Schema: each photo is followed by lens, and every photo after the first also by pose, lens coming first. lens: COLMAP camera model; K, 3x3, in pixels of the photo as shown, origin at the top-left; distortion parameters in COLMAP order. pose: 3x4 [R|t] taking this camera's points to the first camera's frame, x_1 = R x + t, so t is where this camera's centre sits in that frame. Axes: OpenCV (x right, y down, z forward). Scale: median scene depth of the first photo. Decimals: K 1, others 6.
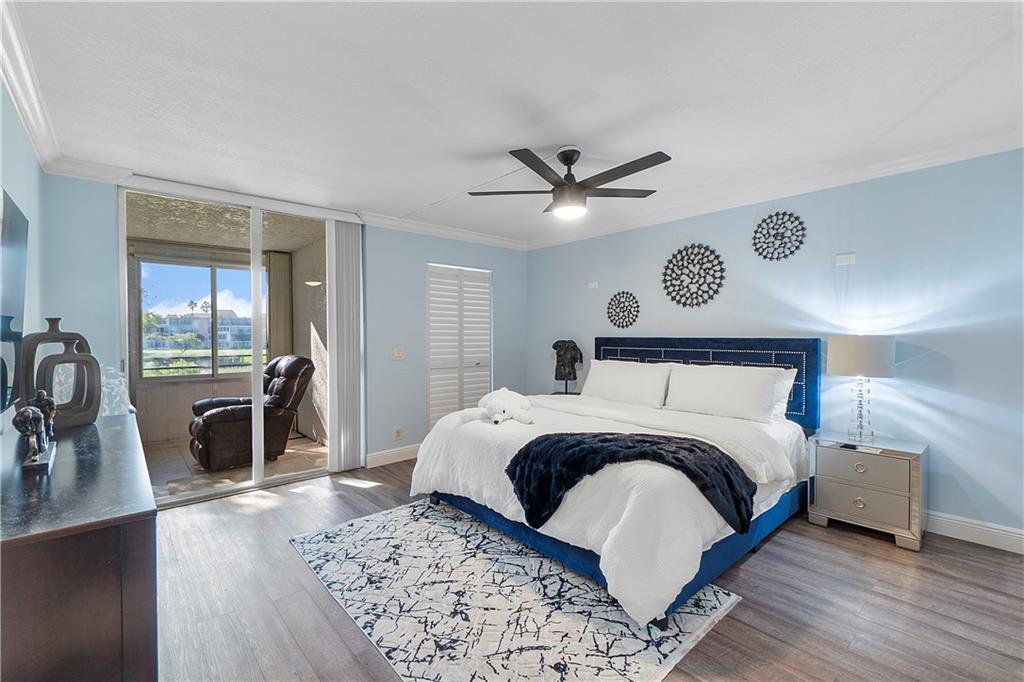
lens RADIAL K [[443.3, 0, 505.8], [0, 443.3, 339.8], [0, 0, 1]] dist [-0.004494, -0.000039]
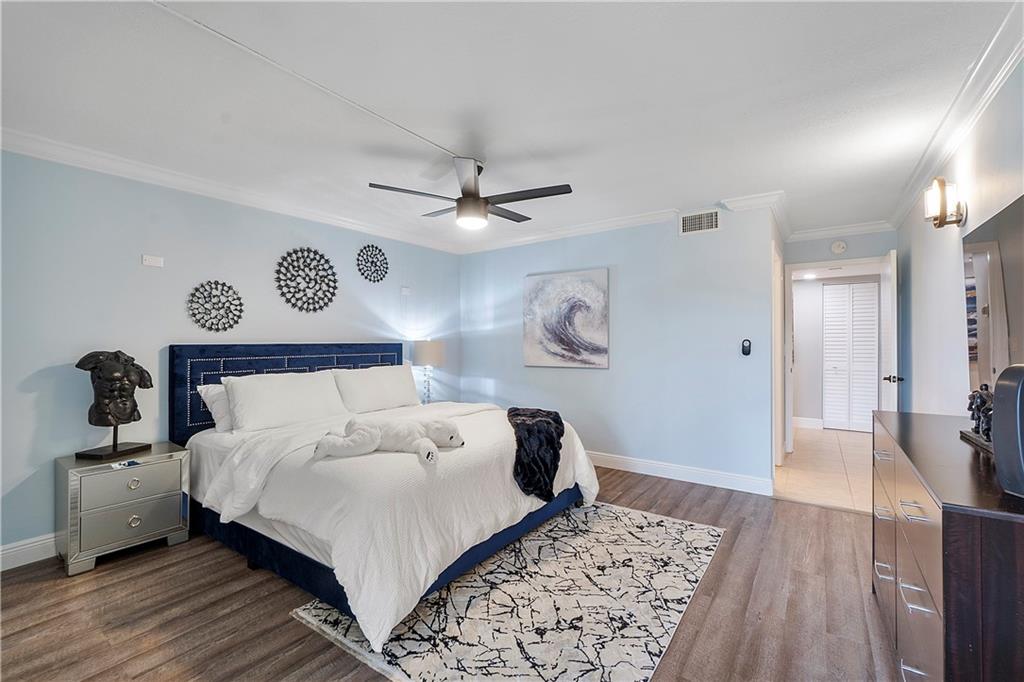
lens RADIAL K [[444.5, 0, 501.3], [0, 444.5, 340.5], [0, 0, 1]] dist [-0.000031, 0.000096]
pose [[-0.224473, 0.003900, 0.974473, -0.627464], [0.016575, 0.999863, -0.000183, -0.004672], [-0.974339, 0.016111, -0.224506, 0.814729]]
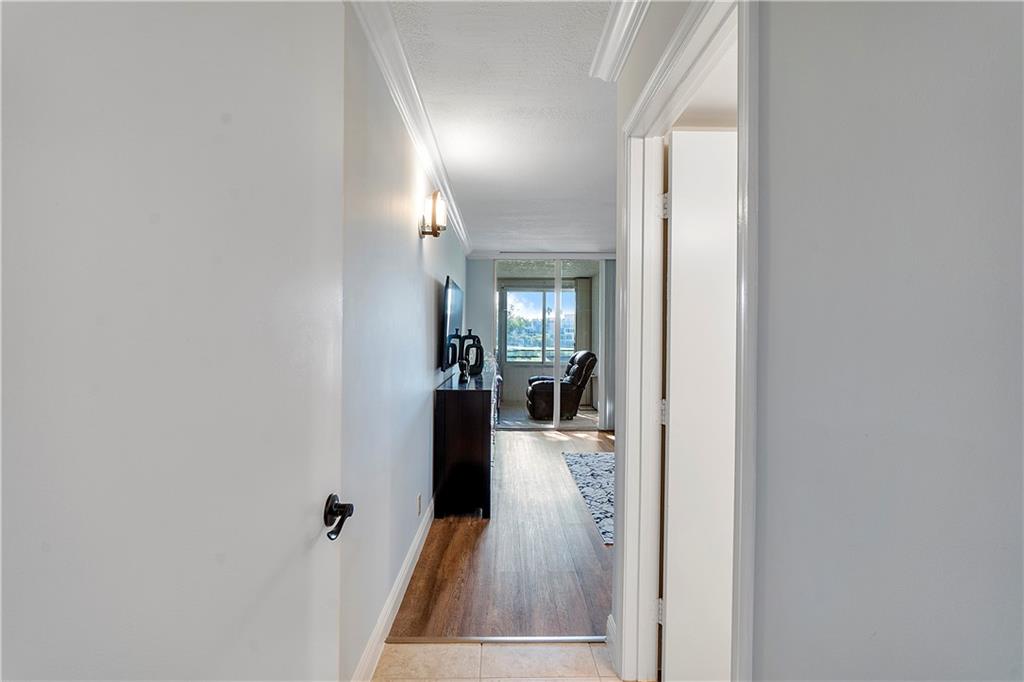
lens RADIAL K [[445.0, 0, 506.9], [0, 445.0, 340.2], [0, 0, 1]] dist [-0.002709, 0.000787]
pose [[0.757194, 0.014653, -0.653026, 0.344687], [-0.016594, 0.999857, 0.003194, -0.000174], [0.652980, 0.008418, 0.757329, -0.340977]]
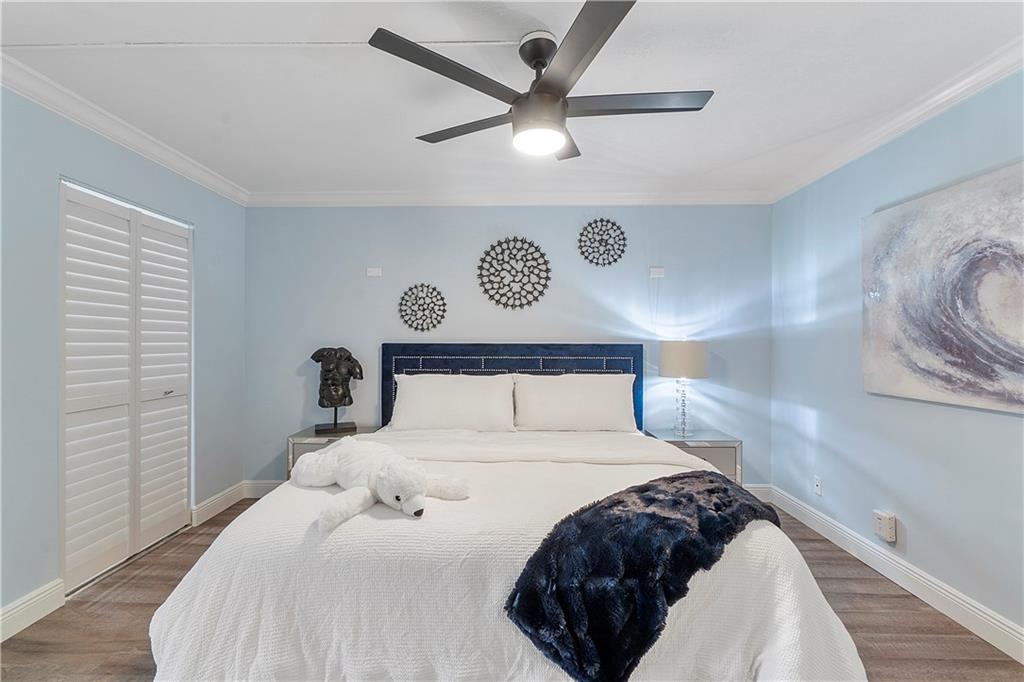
lens RADIAL K [[444.5, 0, 501.3], [0, 444.5, 340.5], [0, 0, 1]] dist [-0.000031, 0.000096]
pose [[0.672914, 0.003231, 0.739714, -0.247841], [0.005050, 0.999947, -0.008962, -0.003202], [-0.739703, 0.009766, 0.672862, 0.432328]]
